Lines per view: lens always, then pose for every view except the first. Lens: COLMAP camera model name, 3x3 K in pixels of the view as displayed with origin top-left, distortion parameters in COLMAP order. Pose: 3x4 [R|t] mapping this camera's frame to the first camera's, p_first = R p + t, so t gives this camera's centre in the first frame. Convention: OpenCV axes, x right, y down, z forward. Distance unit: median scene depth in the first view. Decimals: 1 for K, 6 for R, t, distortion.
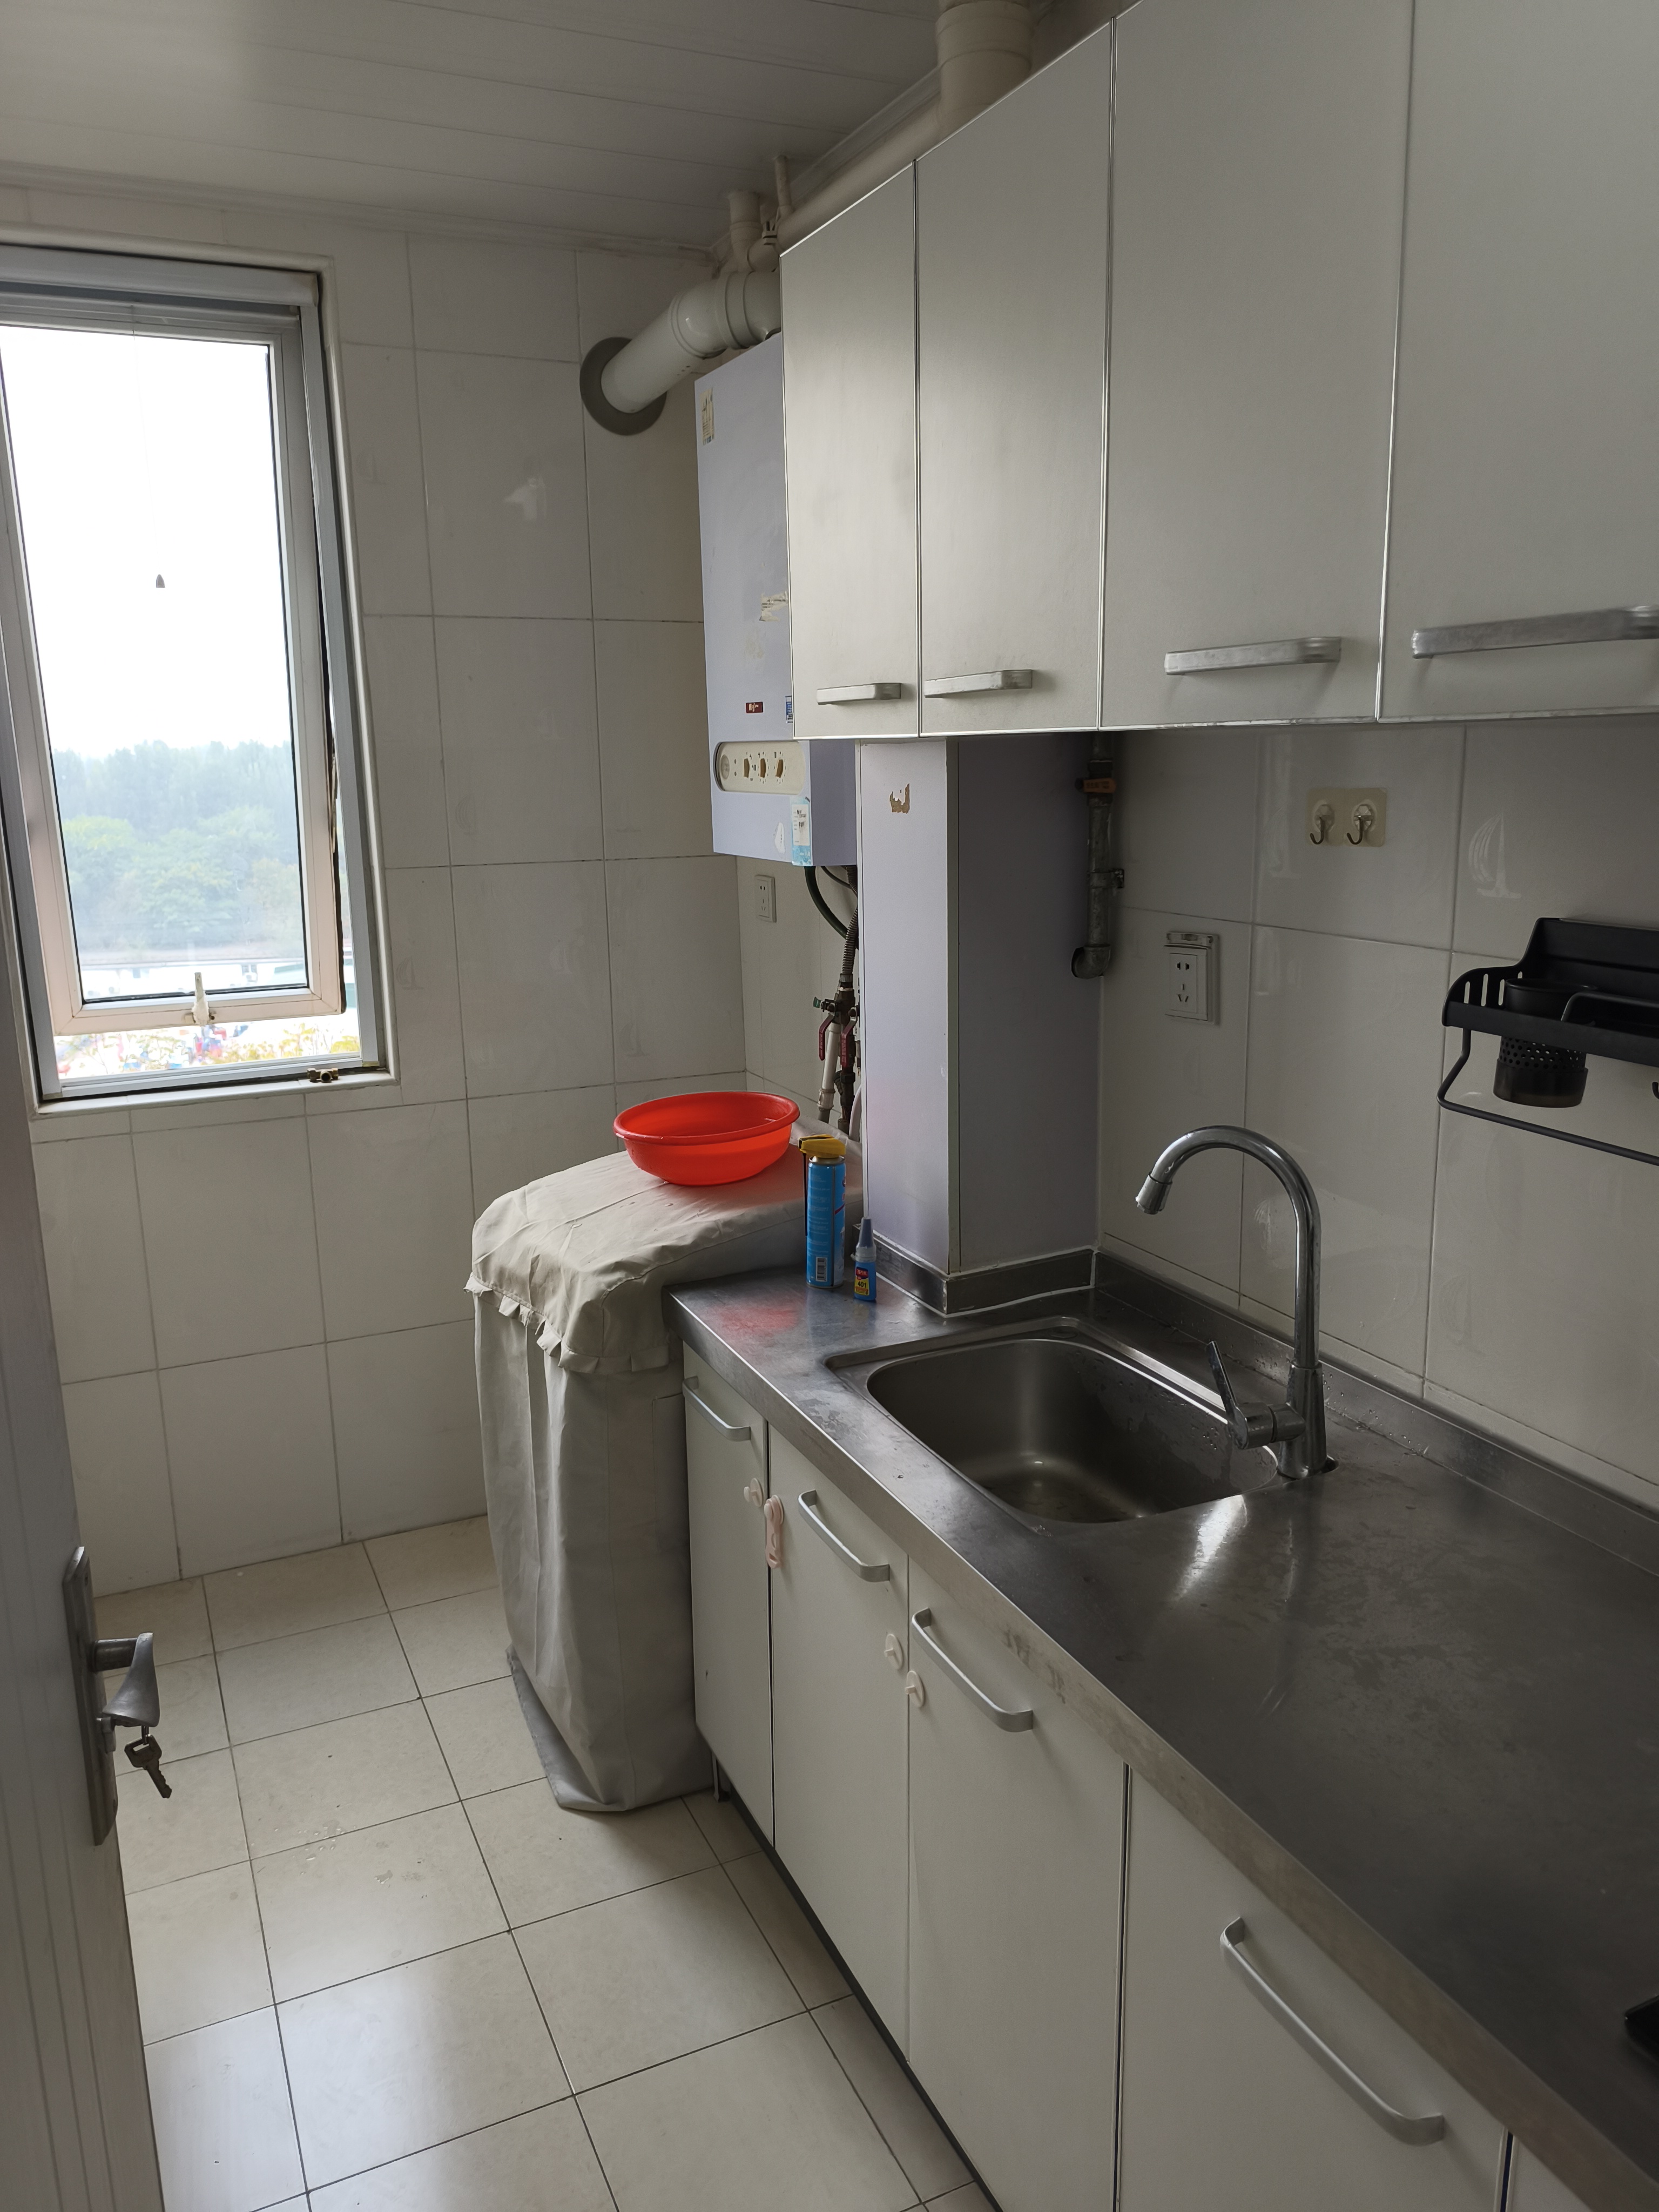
lens RADIAL K [[1622.4, 0, 829.5], [0, 1622.4, 1106.0], [0, 0, 1]] dist [0.031789, -0.002731]
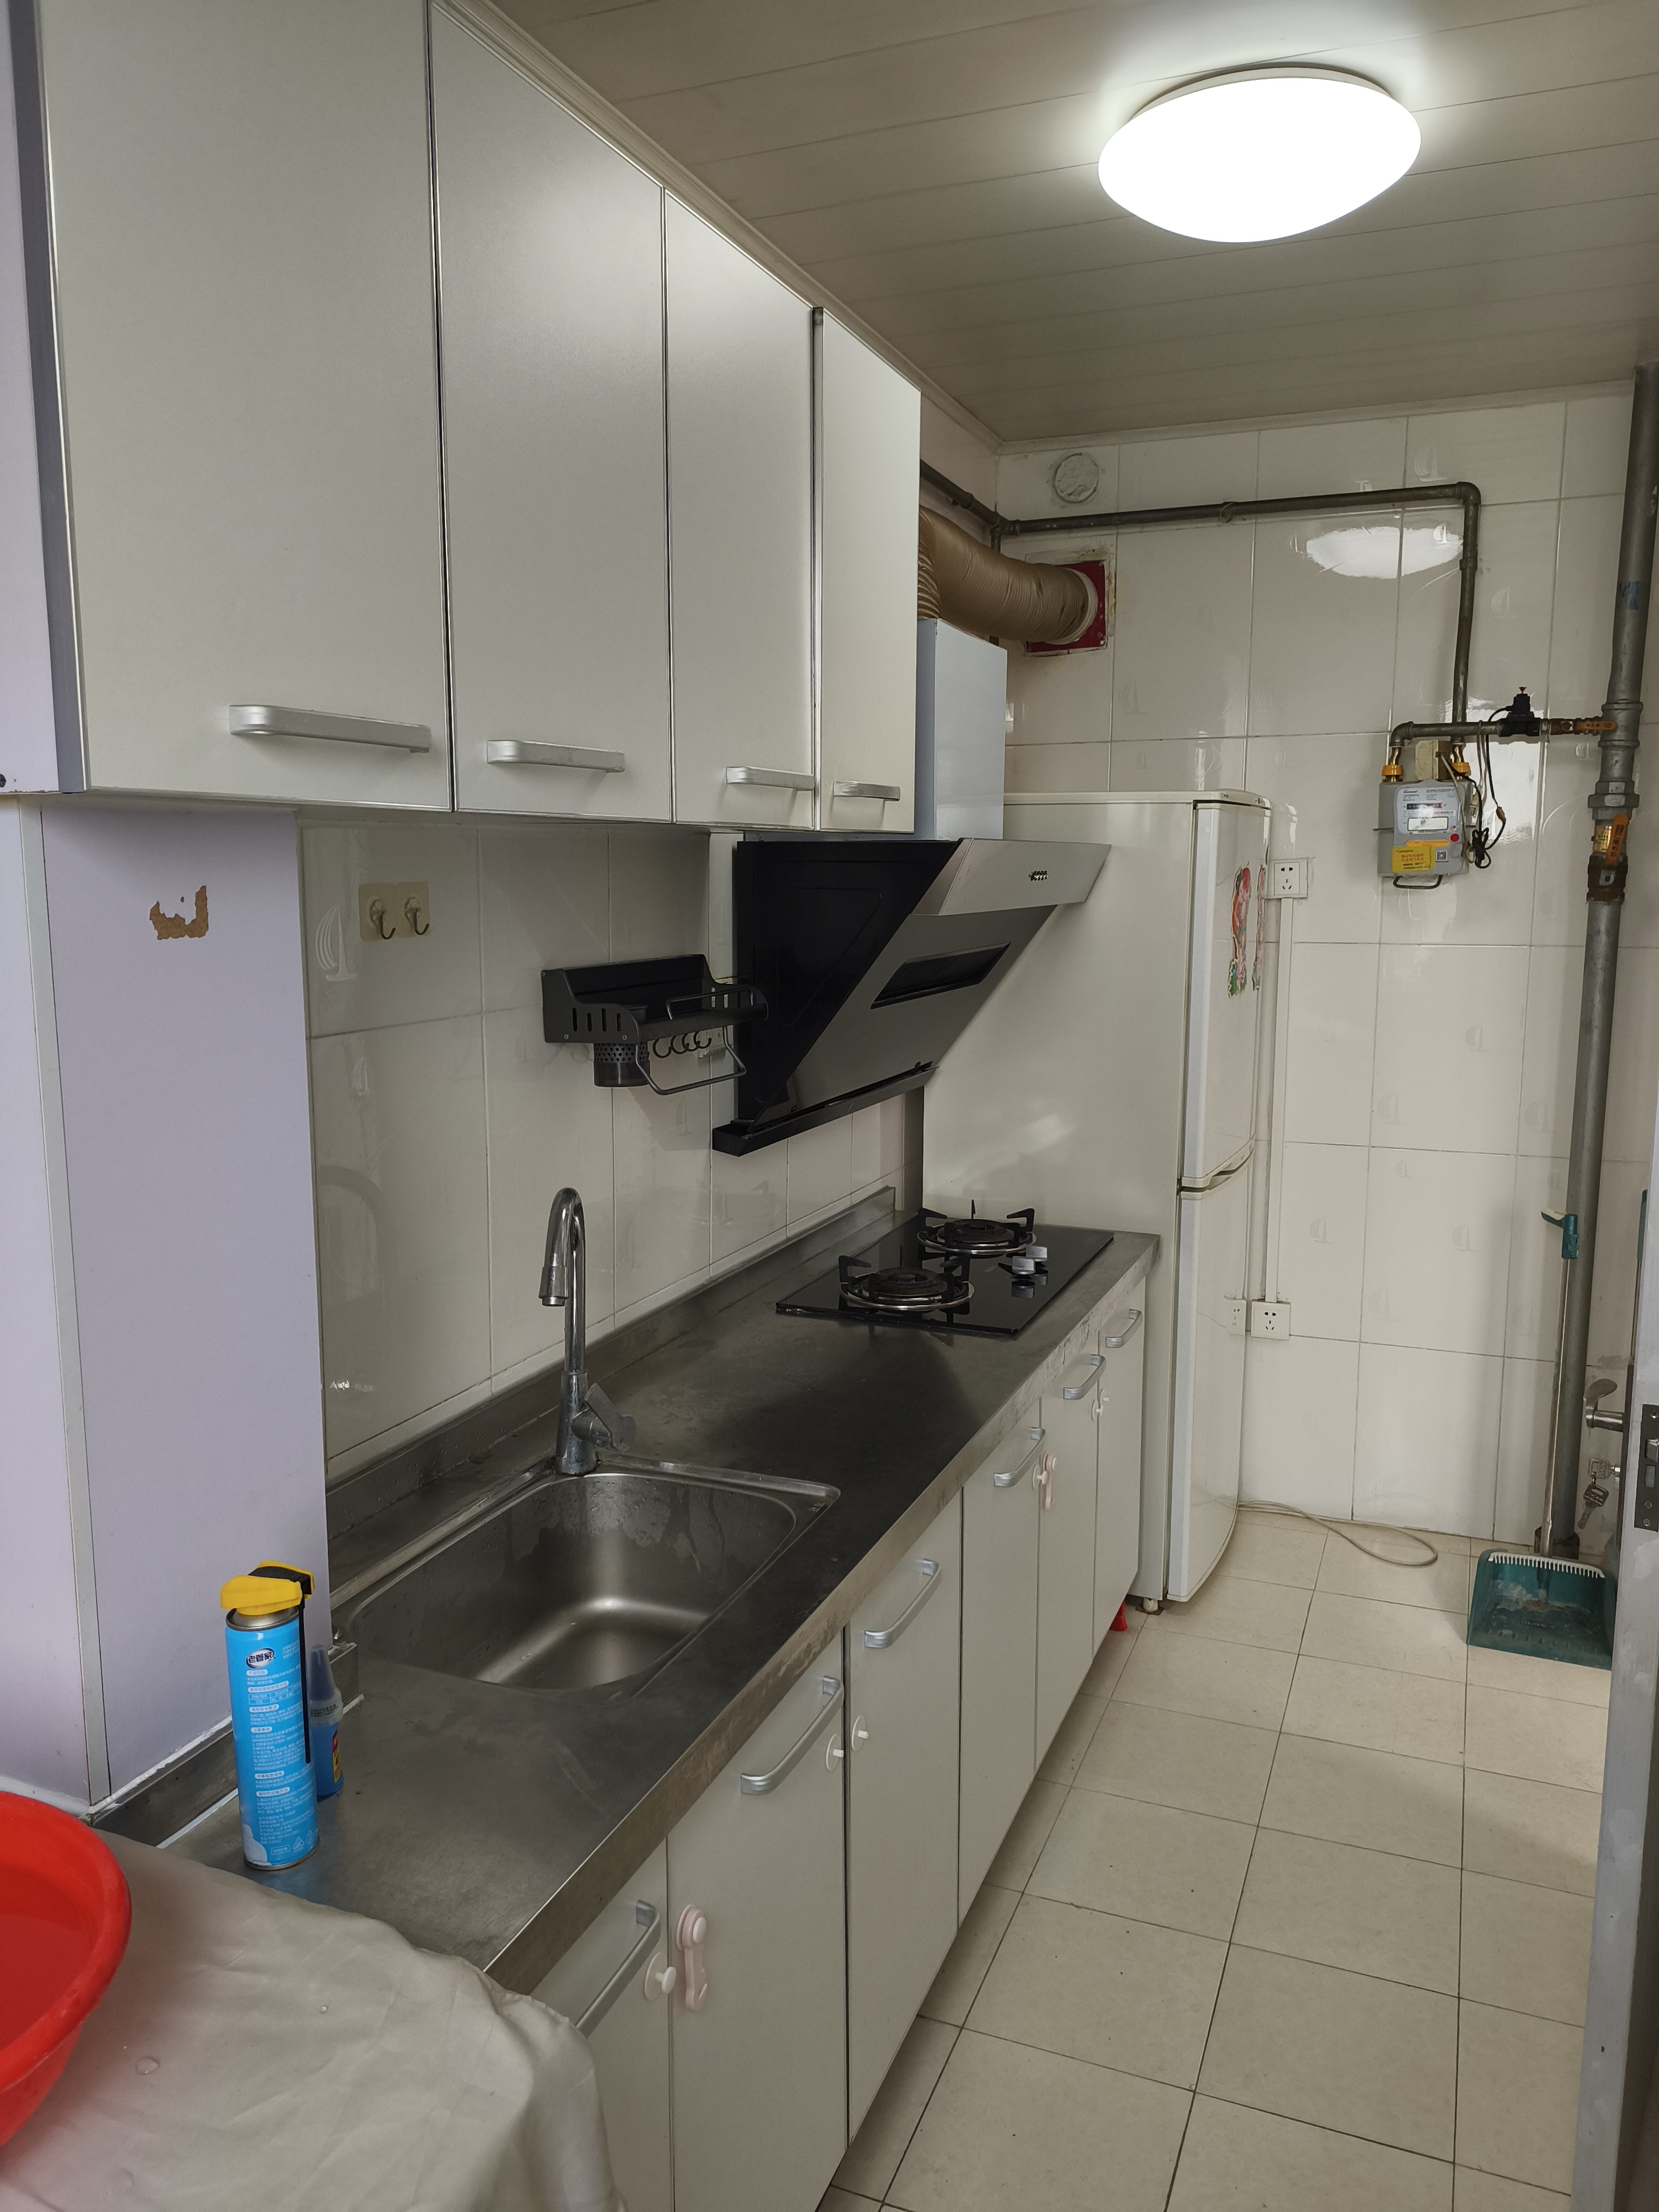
lens RADIAL K [[1622.4, 0, 829.5], [0, 1622.4, 1106.0], [0, 0, 1]] dist [0.031789, -0.002731]
pose [[-0.692440, -0.086309, 0.716294, -0.624068], [0.172275, 0.944321, 0.280322, -0.300234], [-0.700605, 0.317505, -0.639017, 1.498748]]
